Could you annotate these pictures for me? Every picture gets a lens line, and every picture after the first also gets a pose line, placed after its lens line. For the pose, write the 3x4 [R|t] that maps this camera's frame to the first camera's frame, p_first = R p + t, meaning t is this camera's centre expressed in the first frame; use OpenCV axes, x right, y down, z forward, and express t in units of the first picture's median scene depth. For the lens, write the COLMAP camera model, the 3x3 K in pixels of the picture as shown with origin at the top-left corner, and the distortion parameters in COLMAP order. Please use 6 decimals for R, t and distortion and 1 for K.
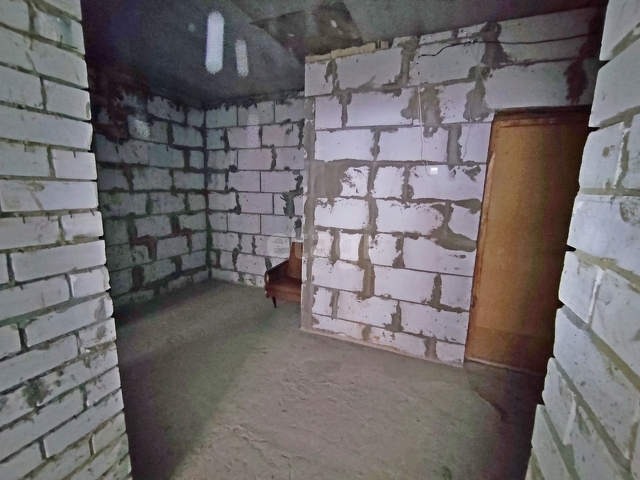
lens RADIAL K [[292.5, 0, 318.7], [0, 292.5, 238.0], [0, 0, 1]] dist [-0.012144, 0.000188]
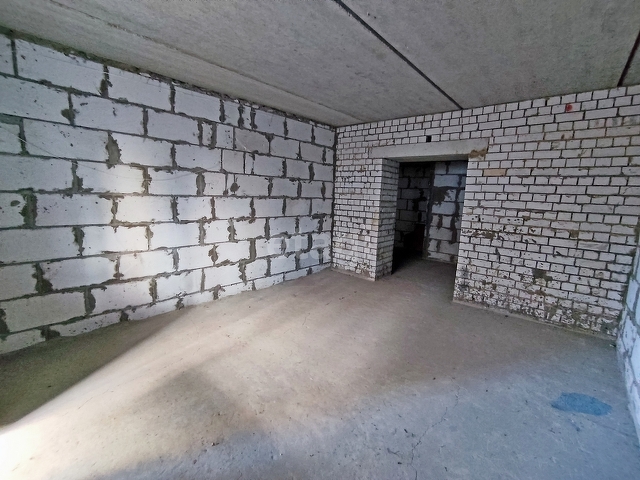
lens RADIAL K [[298.8, 0, 320.0], [0, 298.8, 240.0], [0, 0, 1]] dist [-0.003420, 0.000428]
pose [[0.953332, 0.055476, -0.296784, -0.163033], [-0.060881, 0.998104, -0.008996, 0.284701], [0.295723, 0.026644, 0.954902, -1.788903]]
